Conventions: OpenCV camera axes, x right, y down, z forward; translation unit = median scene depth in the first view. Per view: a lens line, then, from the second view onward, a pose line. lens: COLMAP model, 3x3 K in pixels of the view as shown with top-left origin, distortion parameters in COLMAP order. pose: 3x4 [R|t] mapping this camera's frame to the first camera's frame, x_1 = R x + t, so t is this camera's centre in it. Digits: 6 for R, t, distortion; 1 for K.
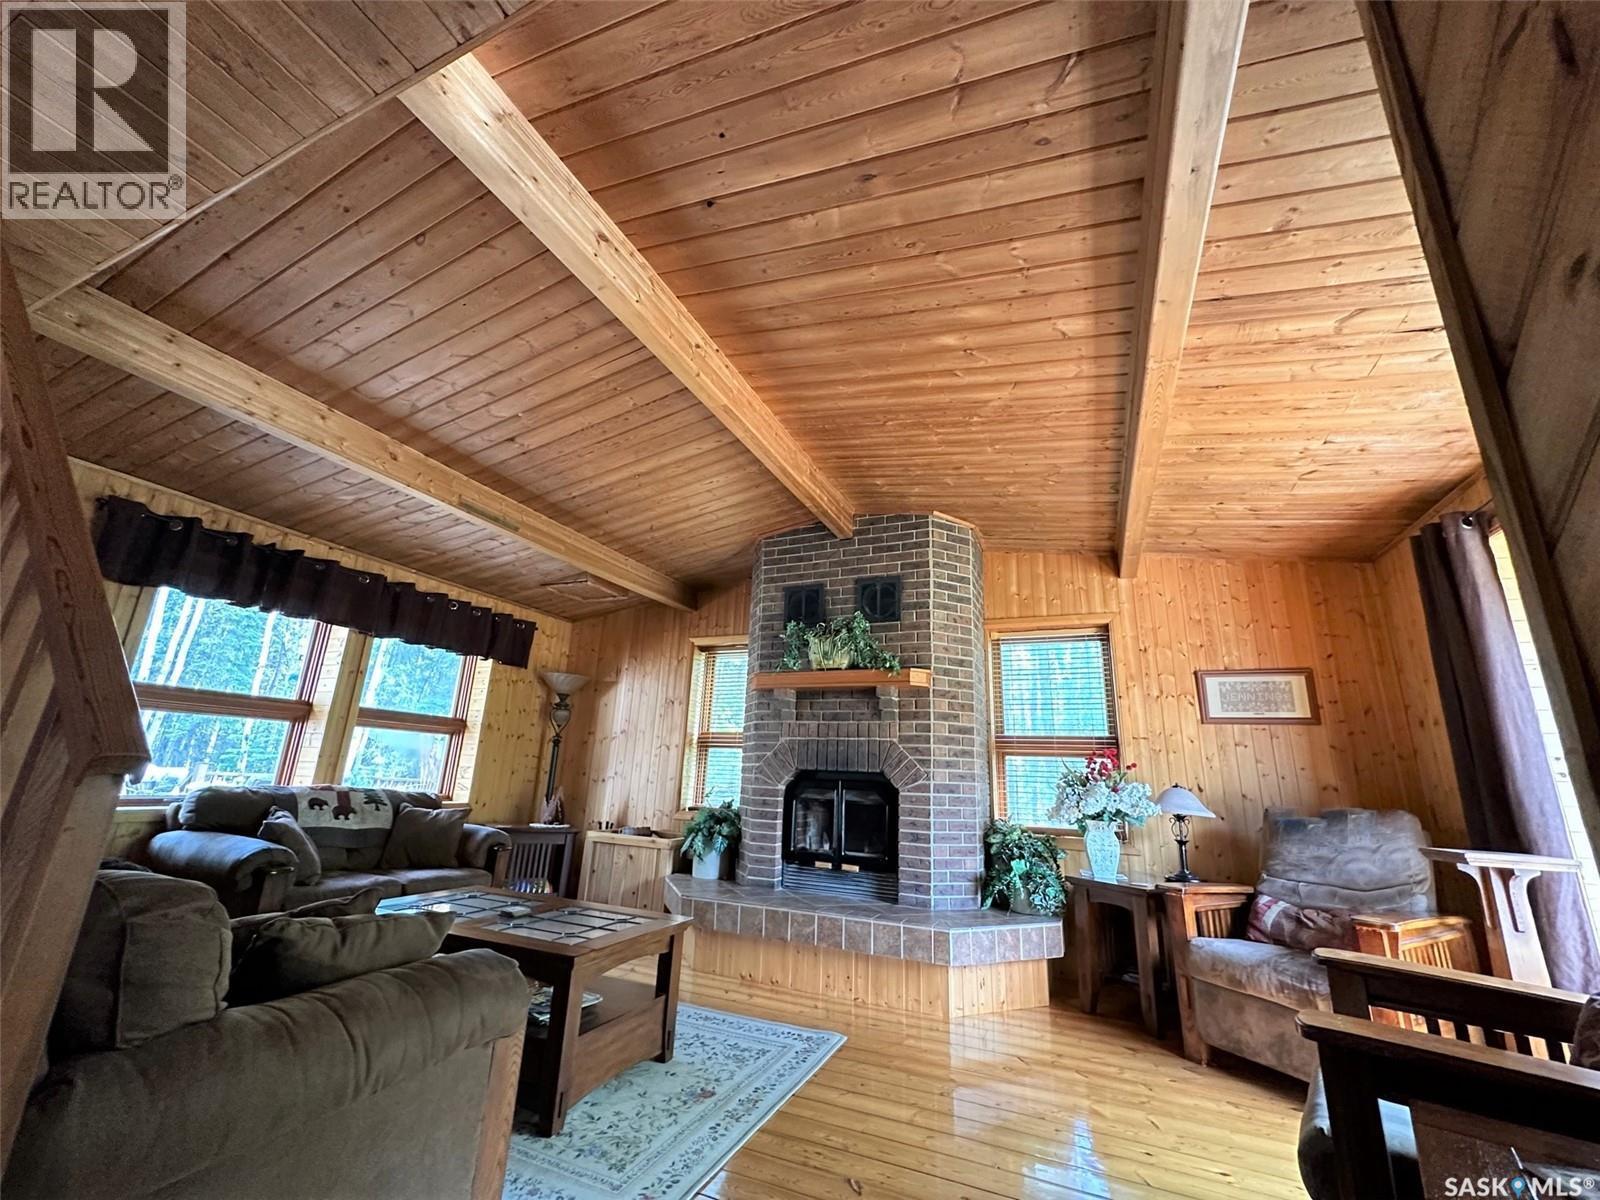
lens RADIAL K [[634.1, 0, 794.6], [0, 634.1, 601.7], [0, 0, 1]] dist [0.000775, -0.000063]
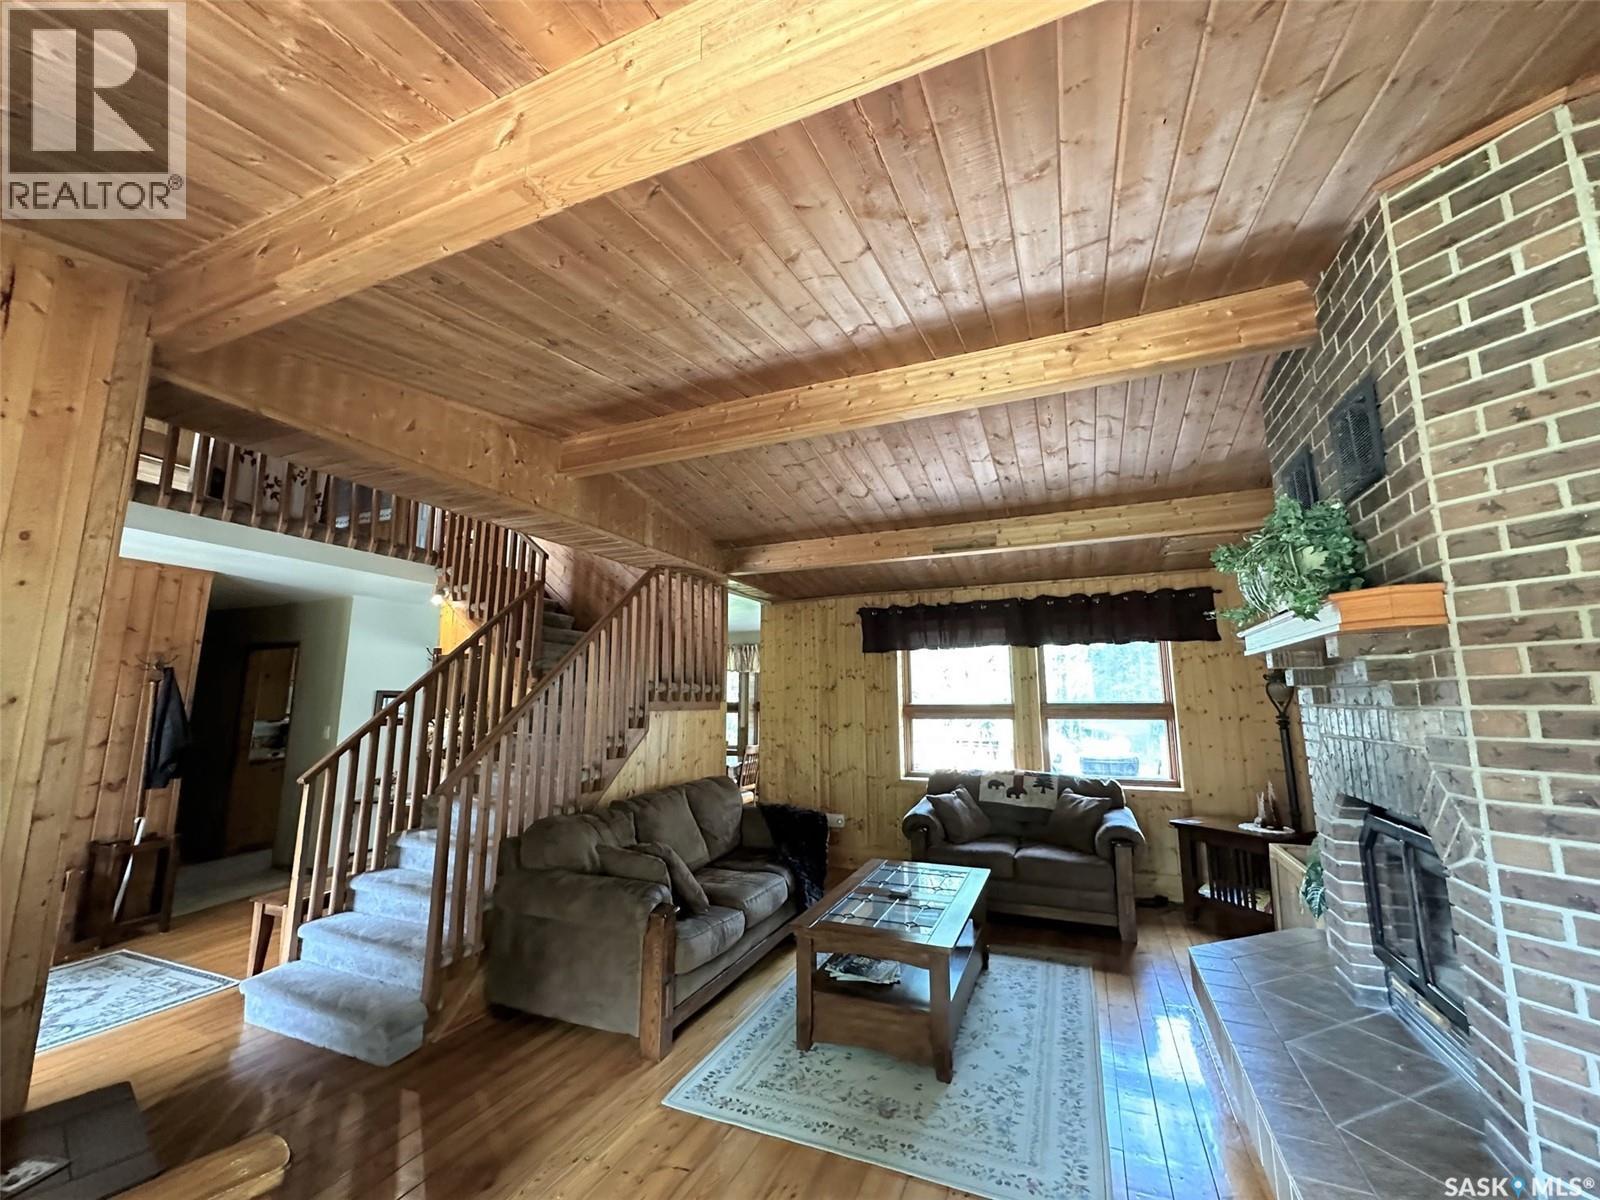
lens RADIAL K [[634.1, 0, 792.6], [0, 634.1, 600.3], [0, 0, 1]] dist [0.000775, -0.000063]
pose [[-0.012489, -0.198928, -0.979935, 0.600560], [0.274940, 0.941553, -0.194640, 0.086725], [0.961380, -0.271854, 0.042934, 0.585777]]
